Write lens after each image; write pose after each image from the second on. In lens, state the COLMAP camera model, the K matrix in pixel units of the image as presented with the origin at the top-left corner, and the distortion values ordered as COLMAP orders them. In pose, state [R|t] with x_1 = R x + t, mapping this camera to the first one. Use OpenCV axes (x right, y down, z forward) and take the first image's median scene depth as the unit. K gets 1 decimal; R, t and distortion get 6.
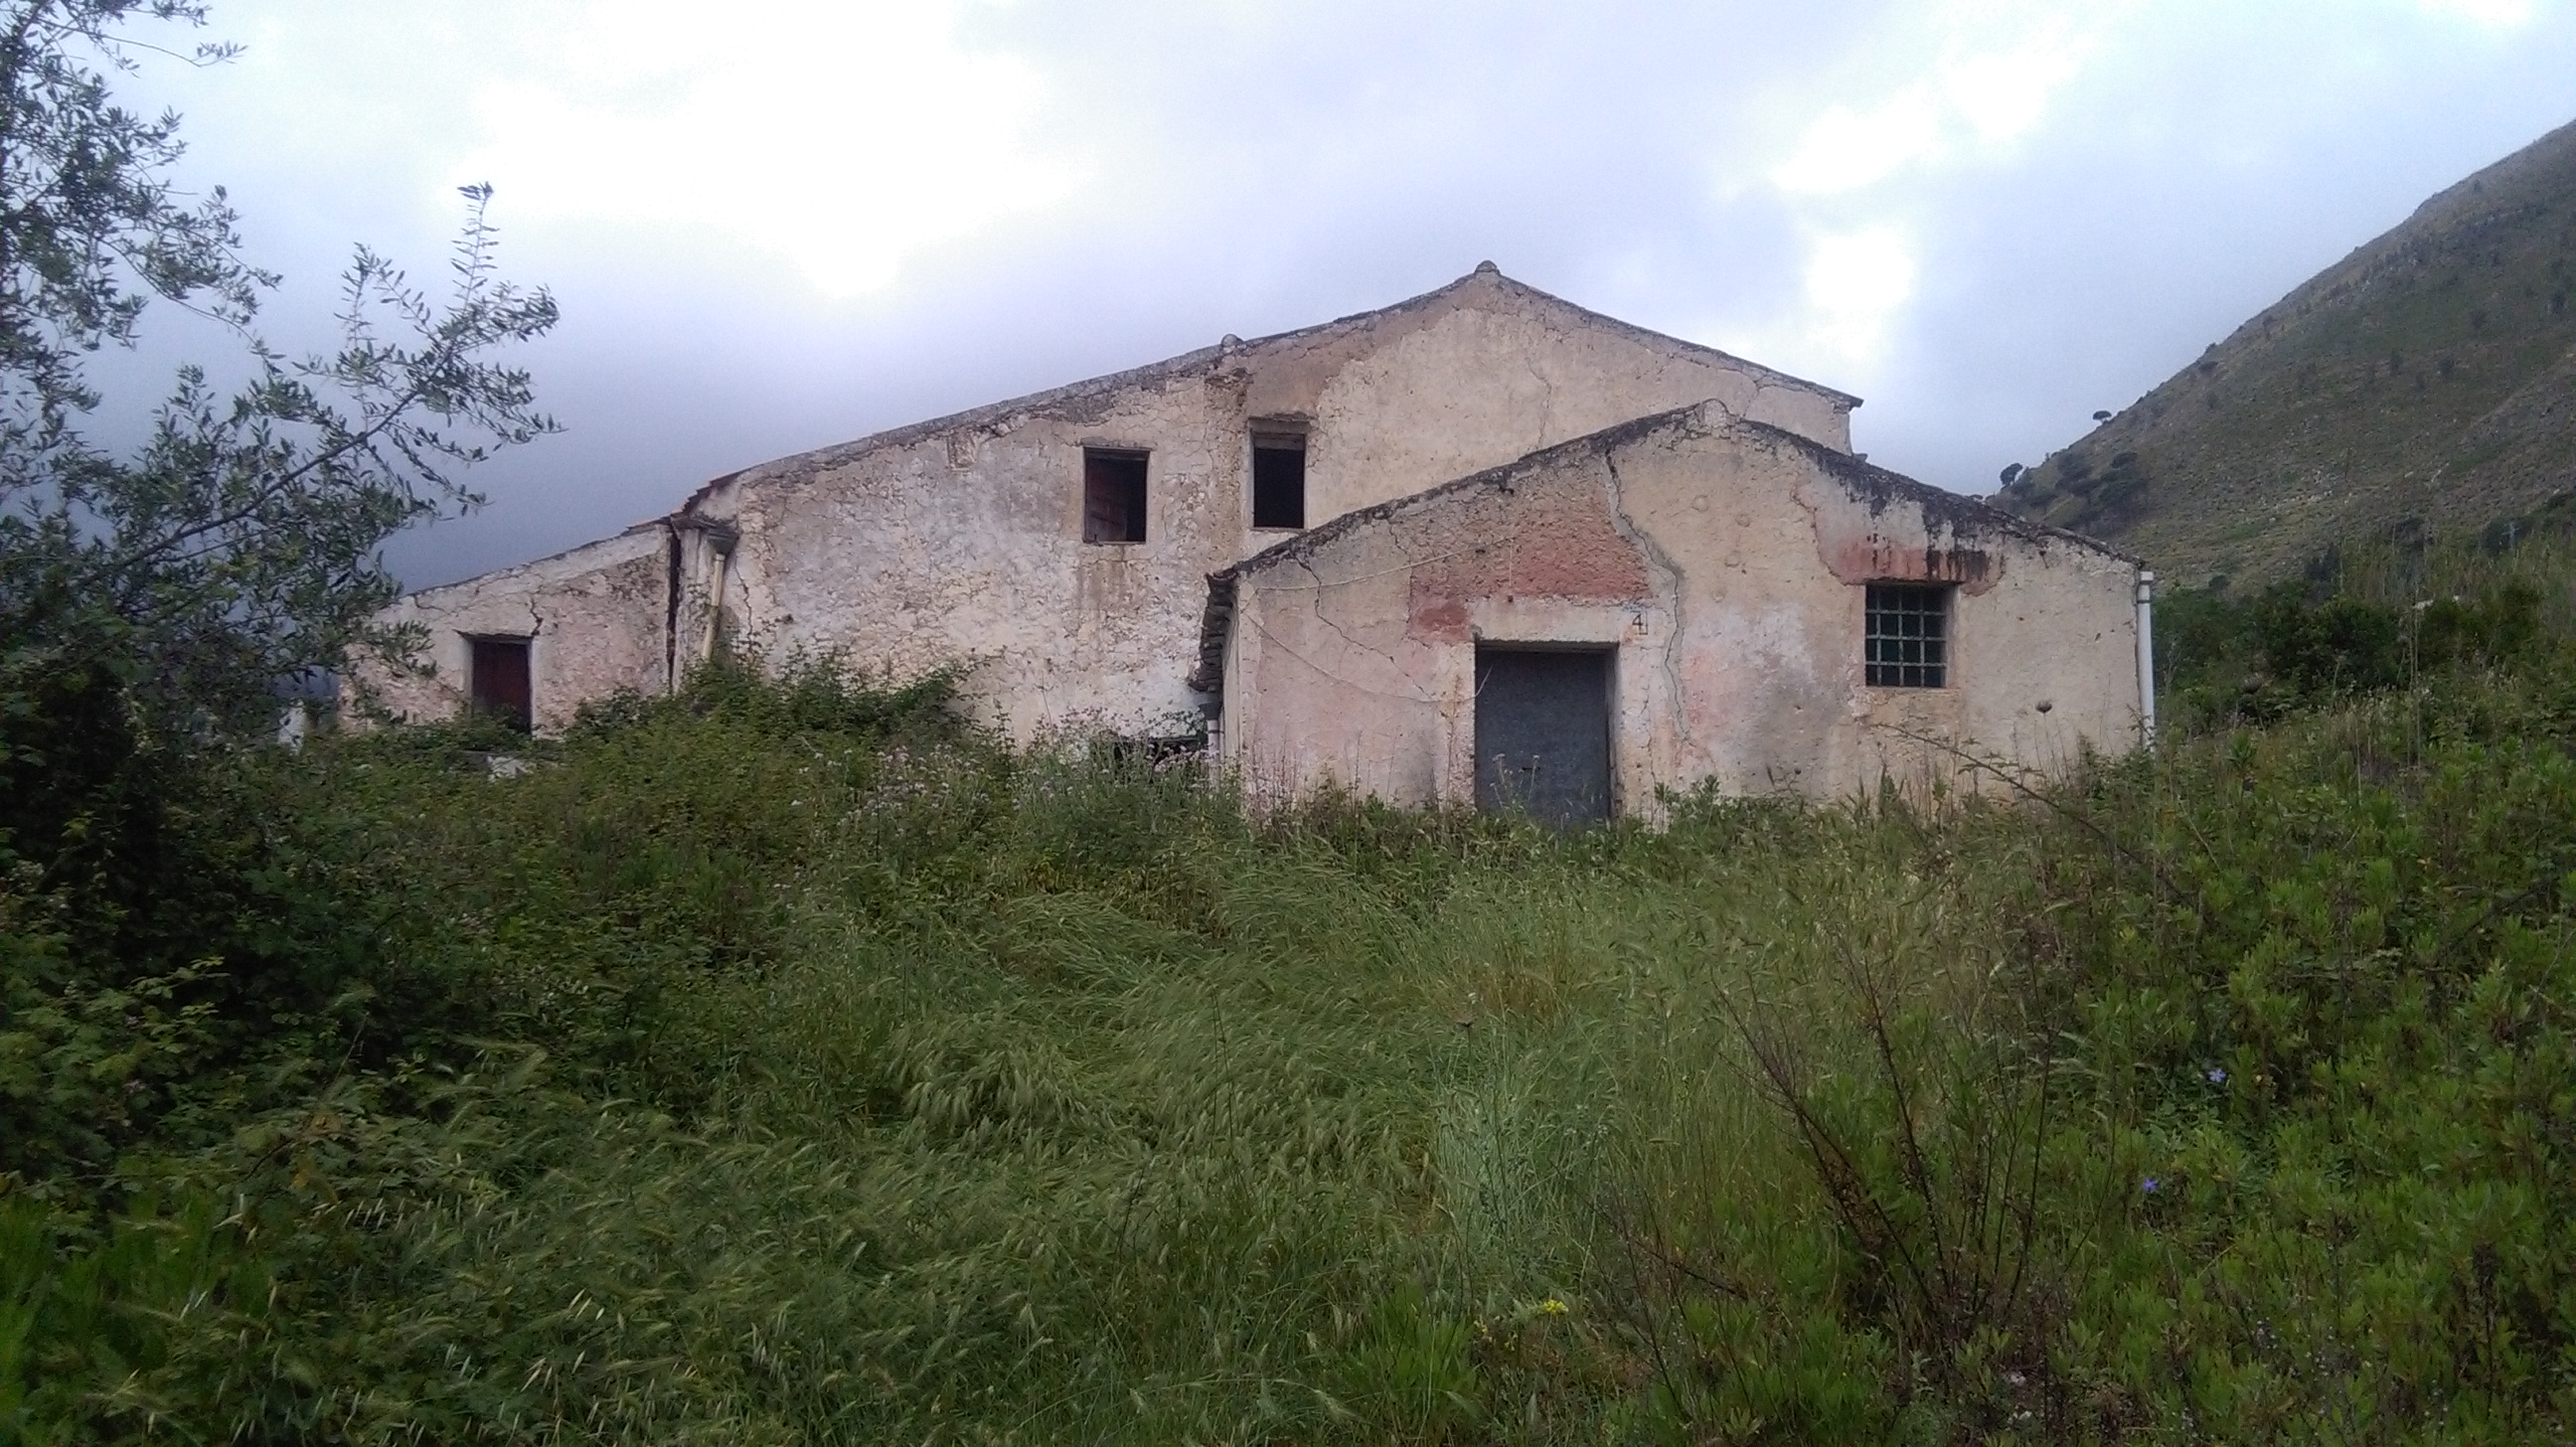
lens RADIAL K [[1978.7, 0, 1299.6], [0, 1978.7, 800.9], [0, 0, 1]] dist [0.104752, -0.139471]
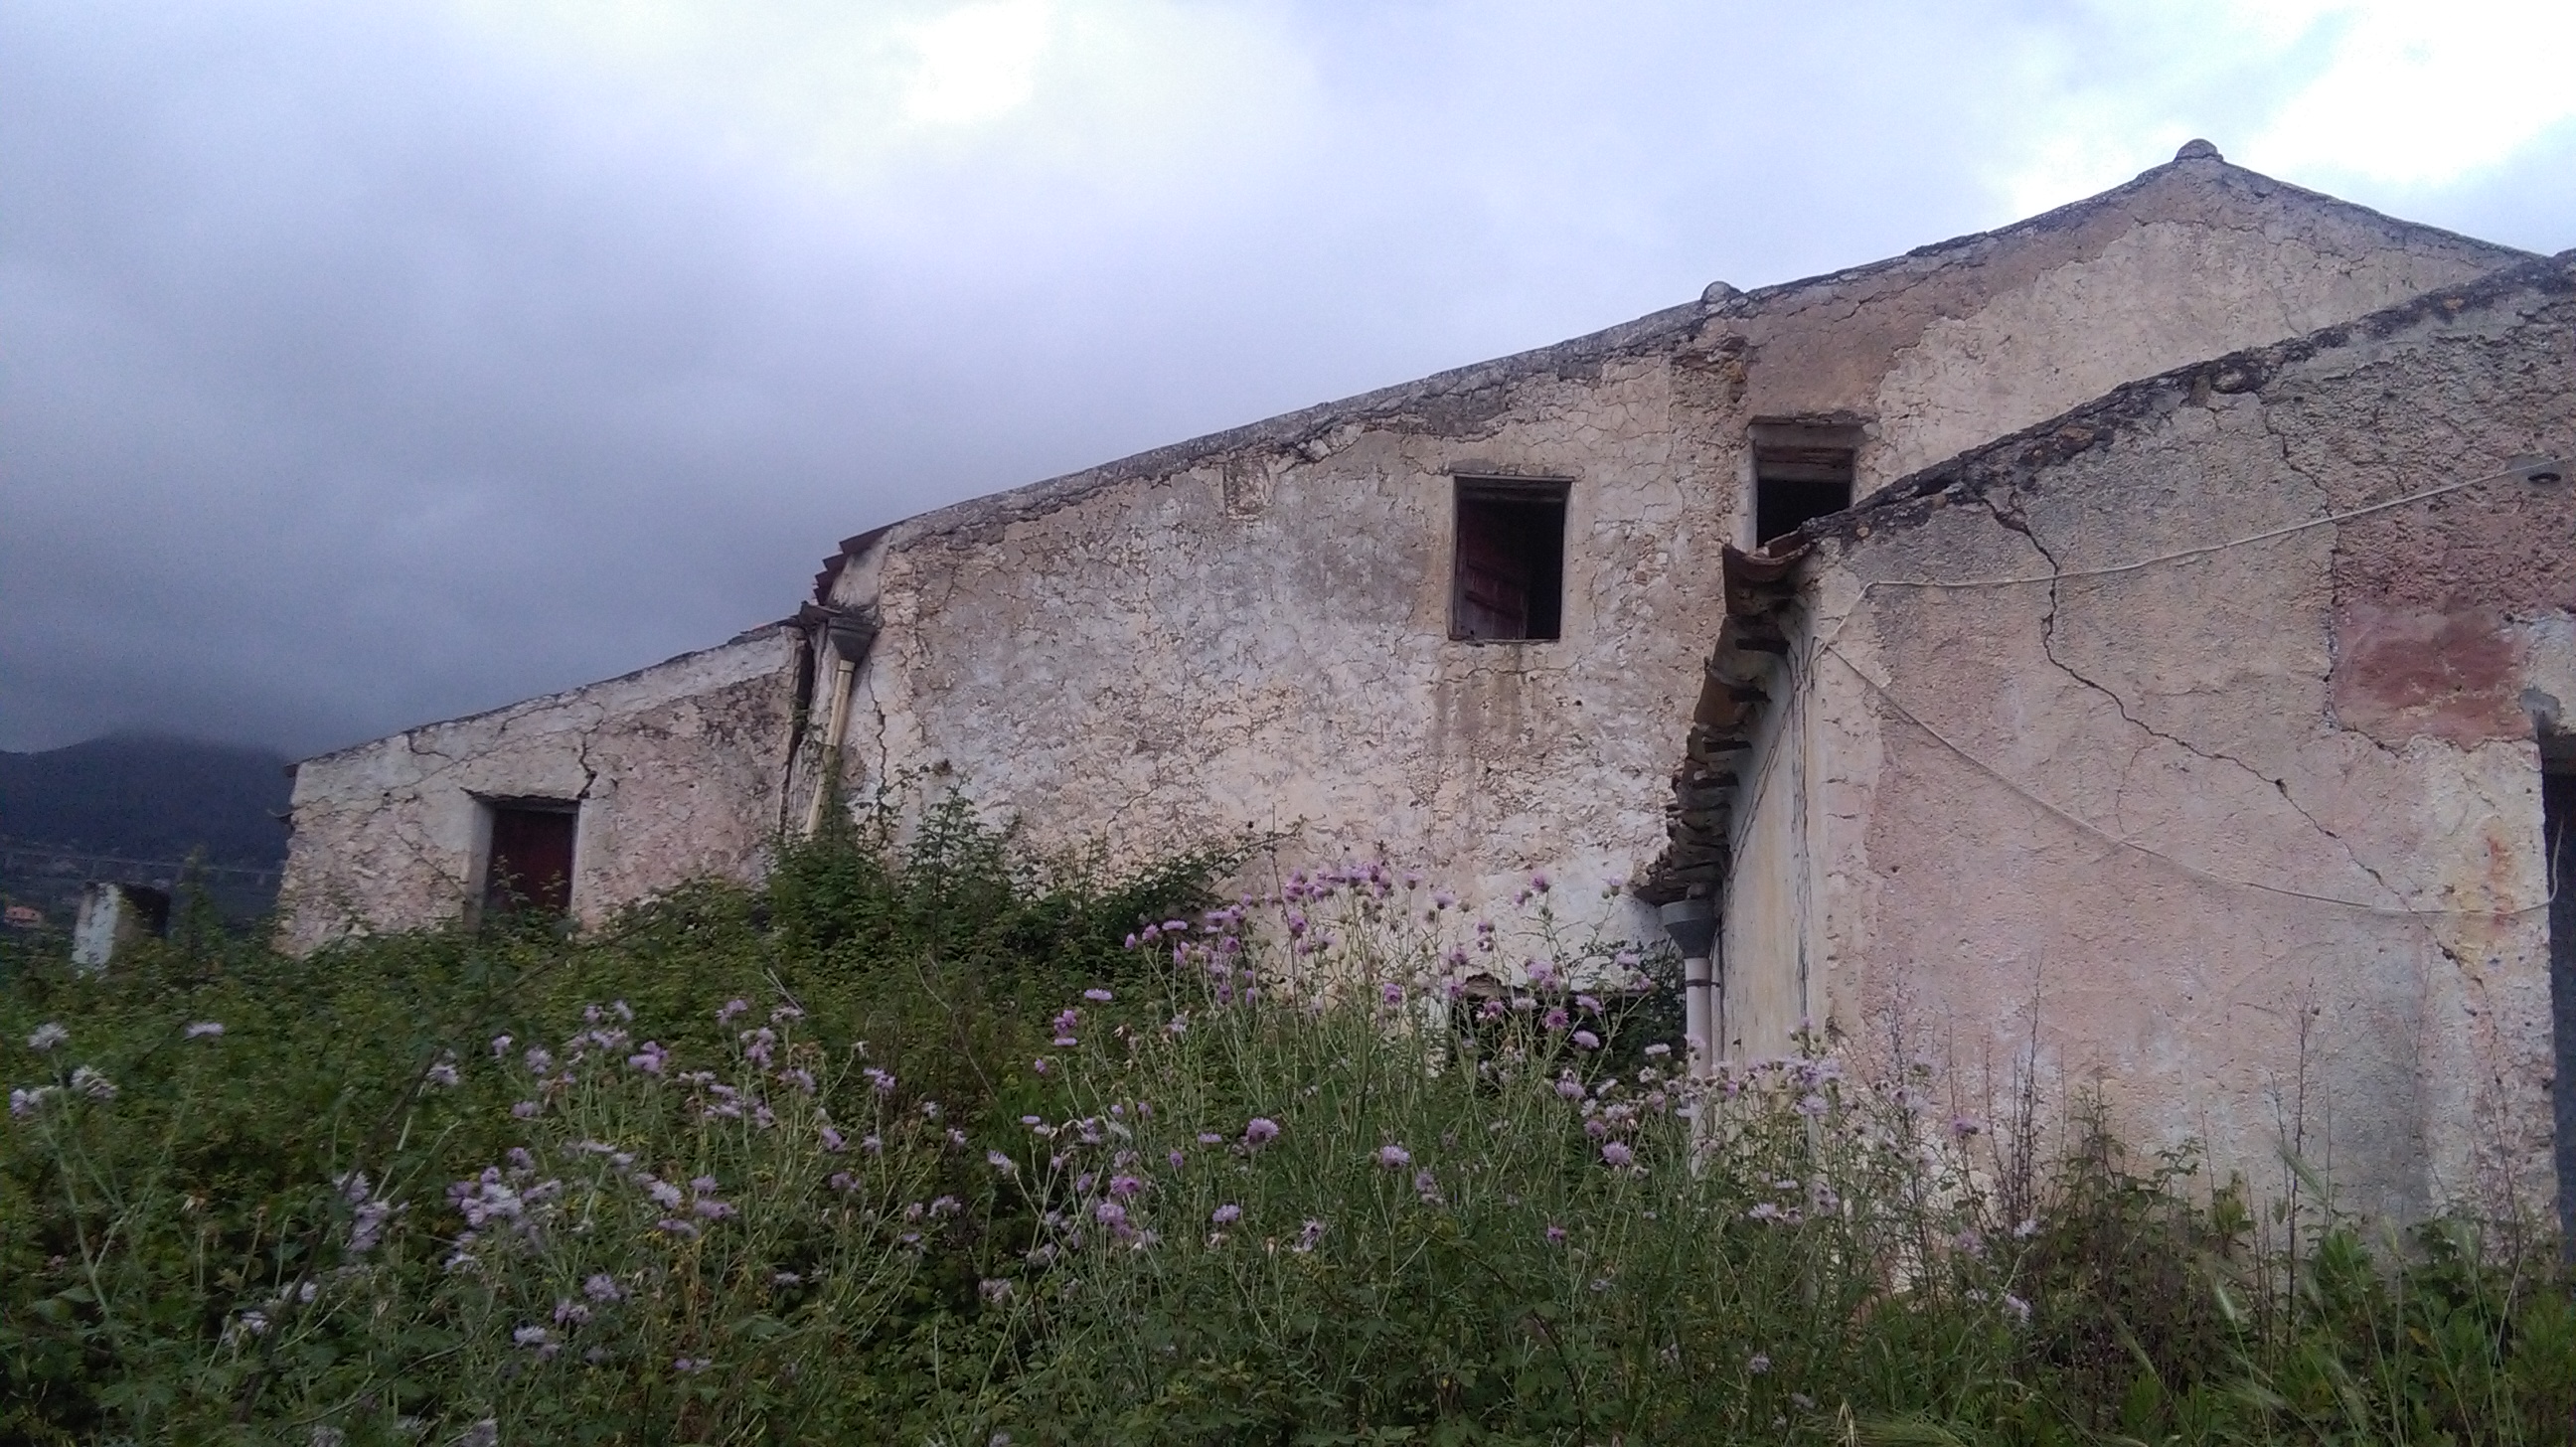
lens RADIAL K [[2077.0, 0, 1309.6], [0, 2077.0, 760.1], [0, 0, 1]] dist [0.098303, -0.169276]
pose [[0.980726, 0.008971, -0.195182, -0.031901], [-0.036052, 0.990102, -0.135643, -0.014340], [0.192033, 0.140065, 0.971342, 0.421470]]
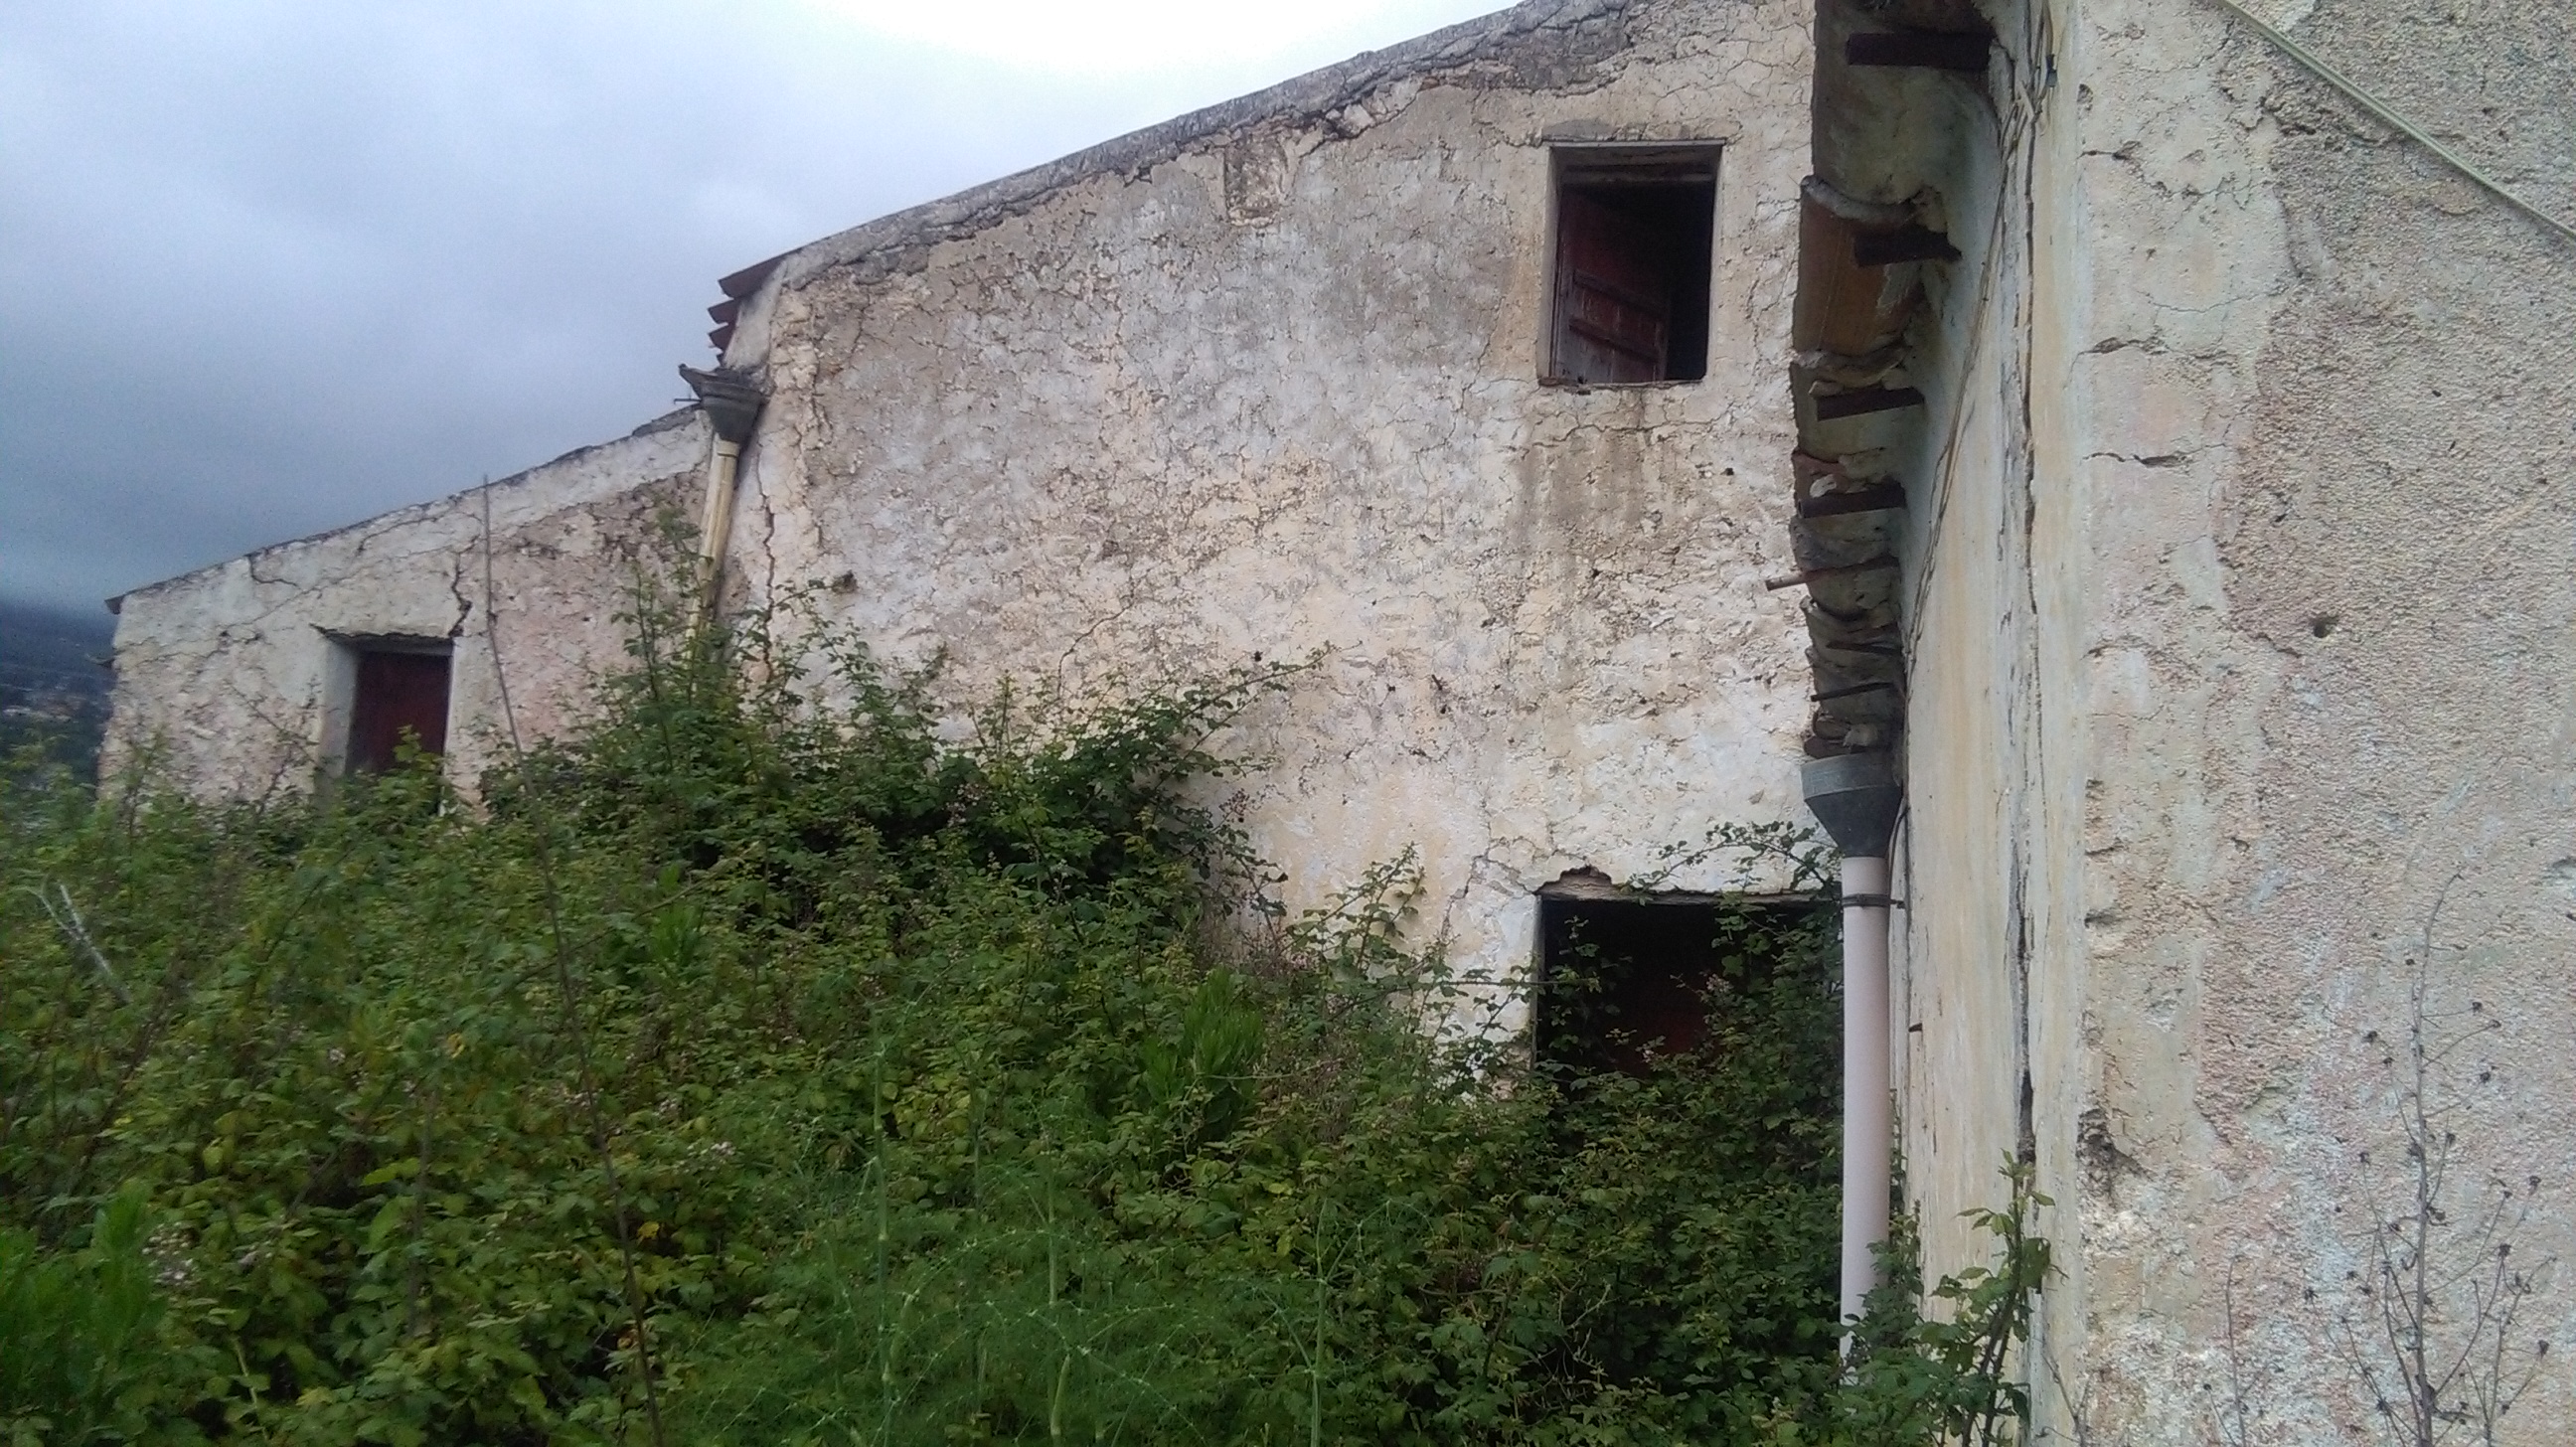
lens RADIAL K [[2094.8, 0, 1292.3], [0, 2094.8, 737.1], [0, 0, 1]] dist [0.125419, -0.213338]
pose [[0.948339, 0.013535, -0.316970, -0.022579], [-0.040450, 0.996094, -0.078486, -0.026562], [0.314670, 0.087253, 0.945182, 0.598696]]
